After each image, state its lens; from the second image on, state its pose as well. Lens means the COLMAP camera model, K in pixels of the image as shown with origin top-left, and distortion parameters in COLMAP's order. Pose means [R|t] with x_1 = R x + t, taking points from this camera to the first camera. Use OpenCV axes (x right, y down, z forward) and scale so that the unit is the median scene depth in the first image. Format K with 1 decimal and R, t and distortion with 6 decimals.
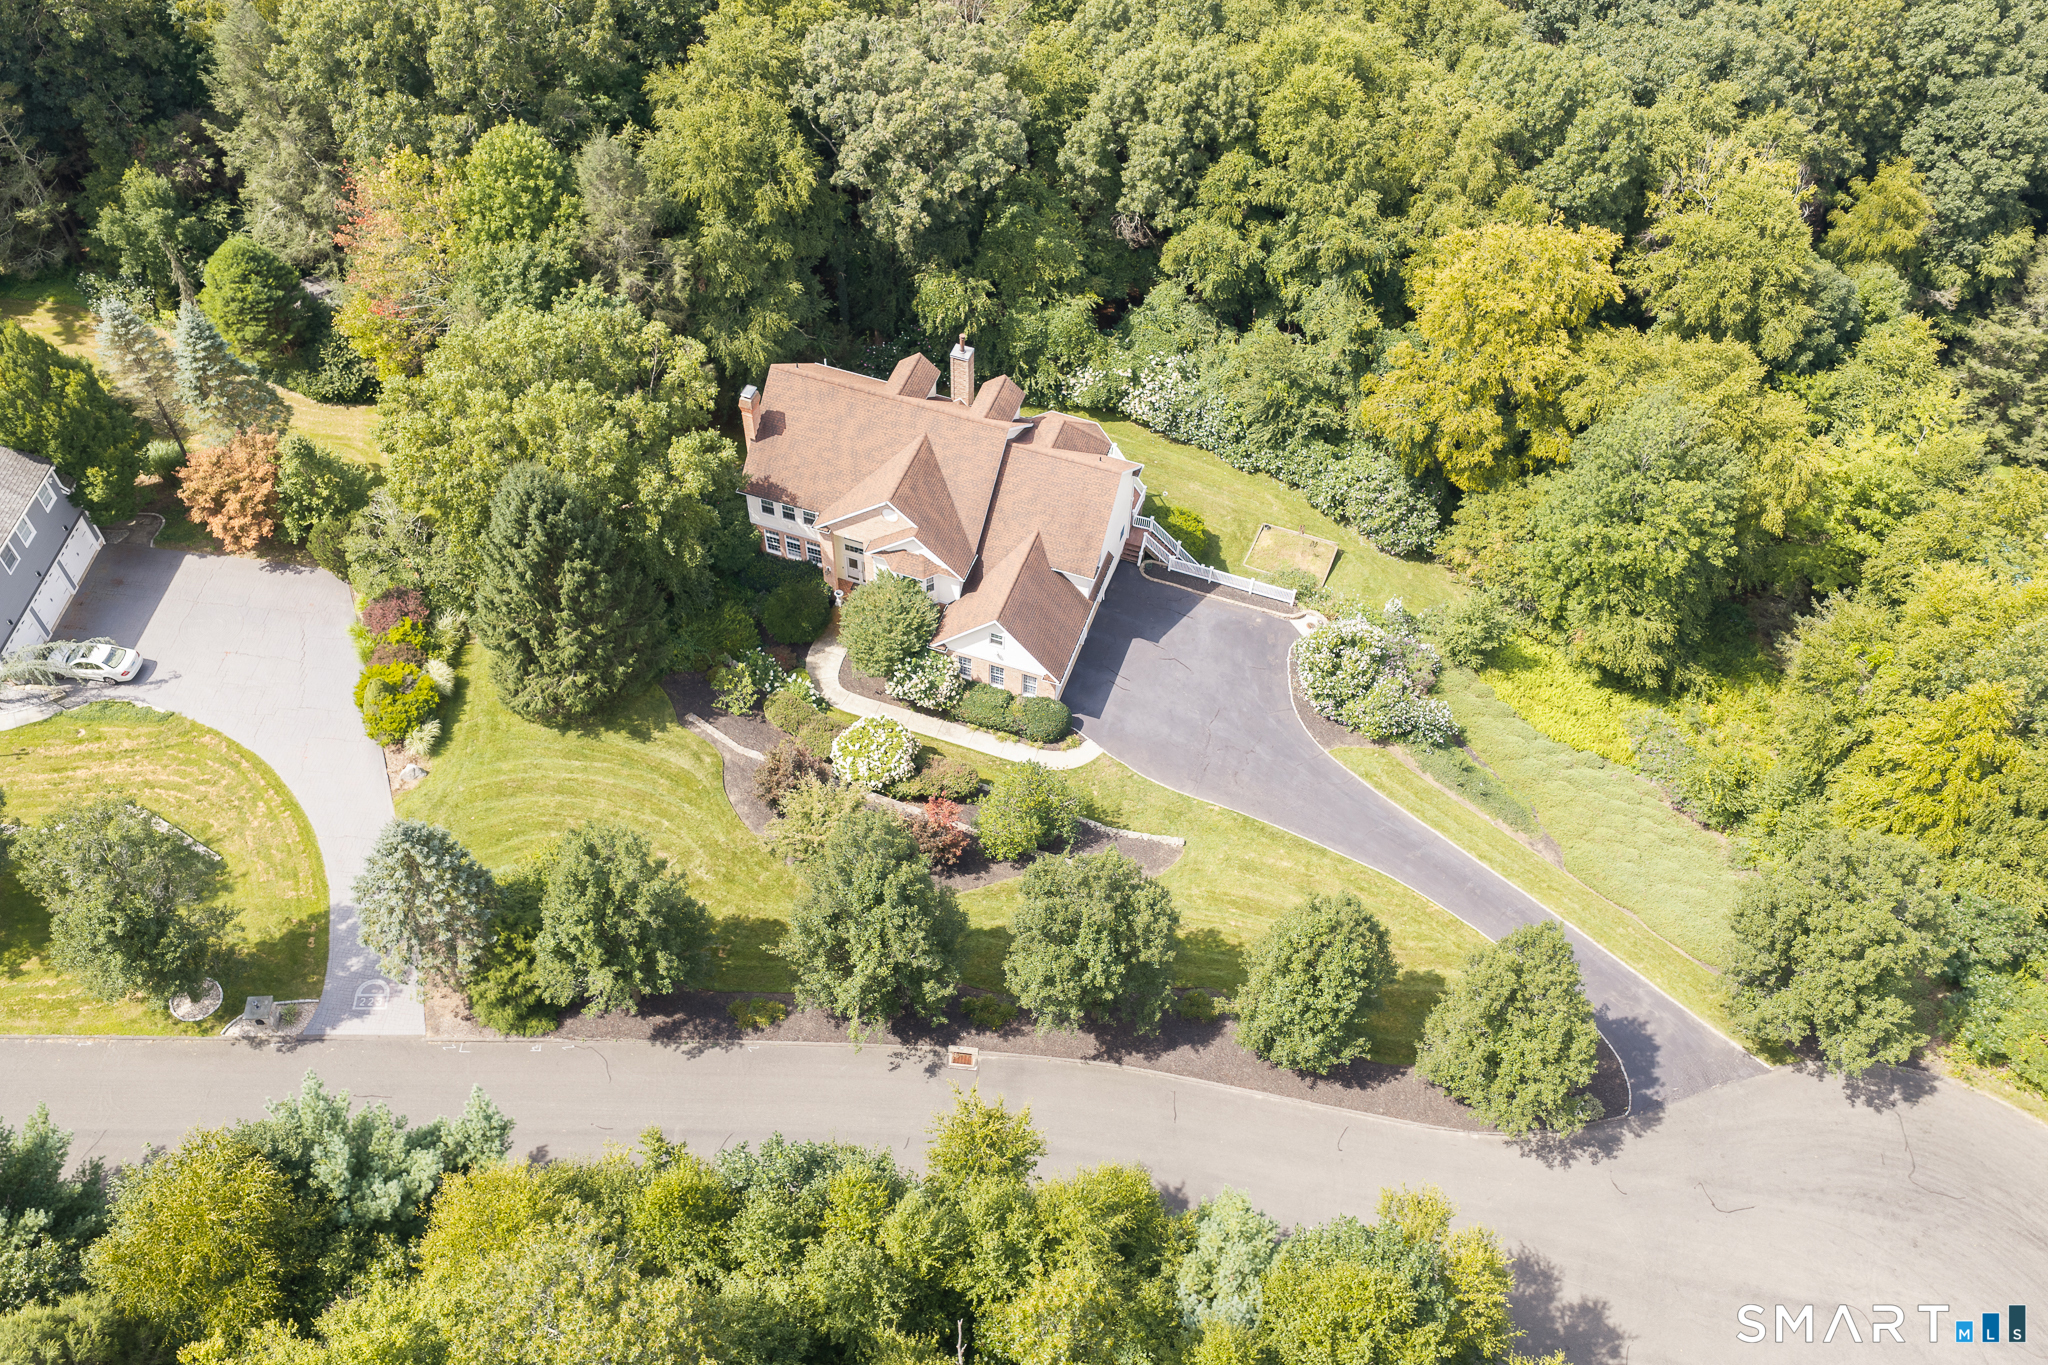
lens RADIAL K [[1707.7, 0, 1024.0], [0, 1707.7, 682.5], [0, 0, 1]] dist [-0.001858, -0.006924]
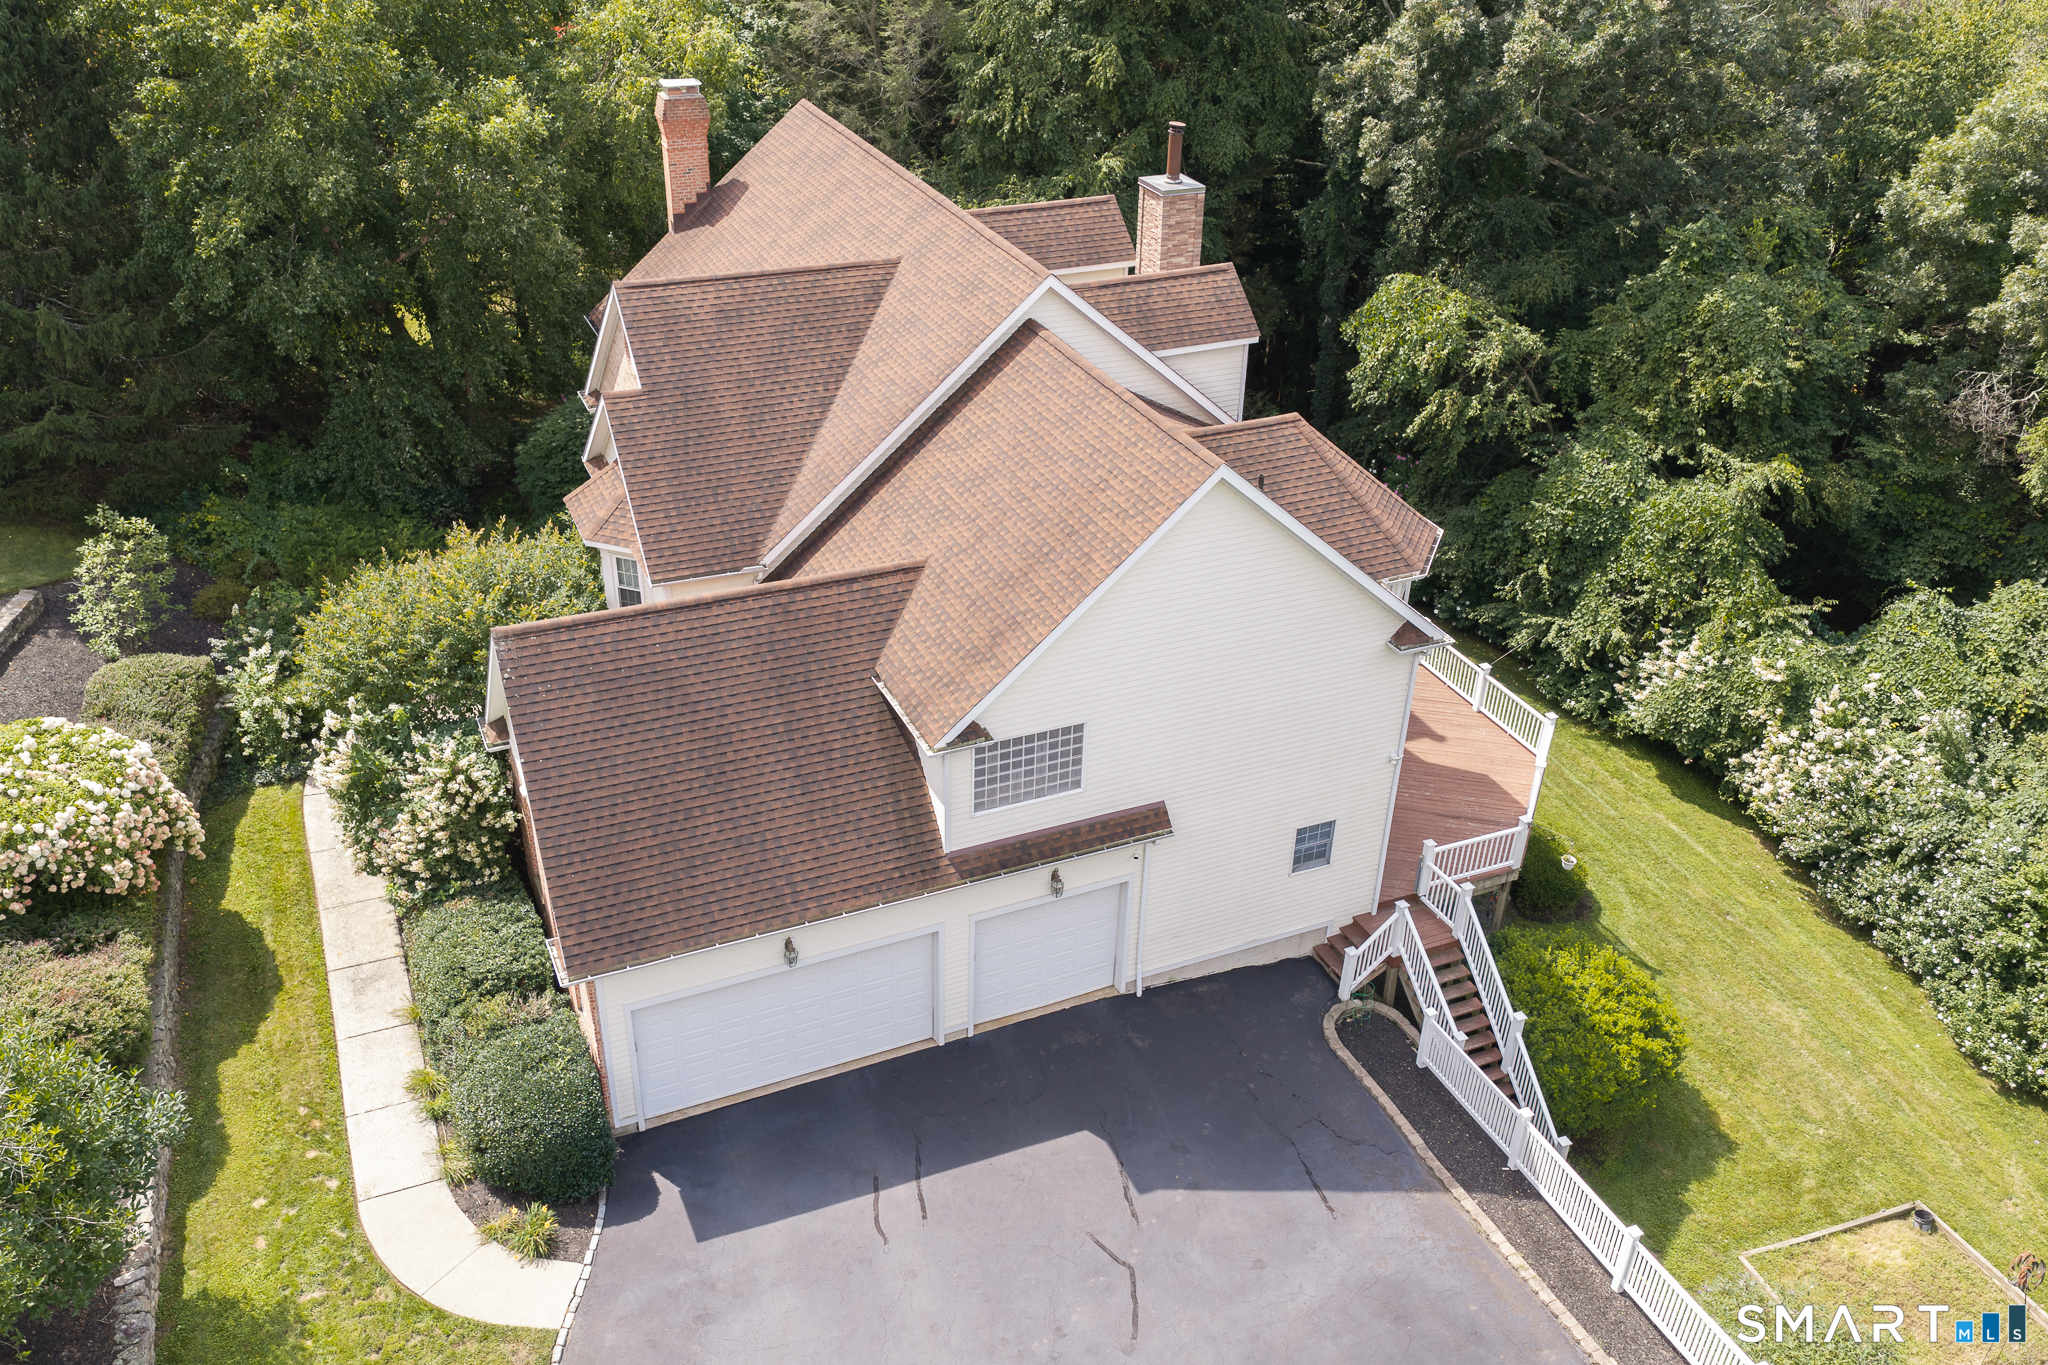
lens RADIAL K [[1707.7, 0, 1024.0], [0, 1707.7, 682.5], [0, 0, 1]] dist [-0.001858, -0.006924]
pose [[0.680929, 0.364572, -0.635156, 0.180119], [-0.585474, 0.792002, -0.173069, -0.025882], [0.439949, 0.489715, 0.752745, 0.661278]]
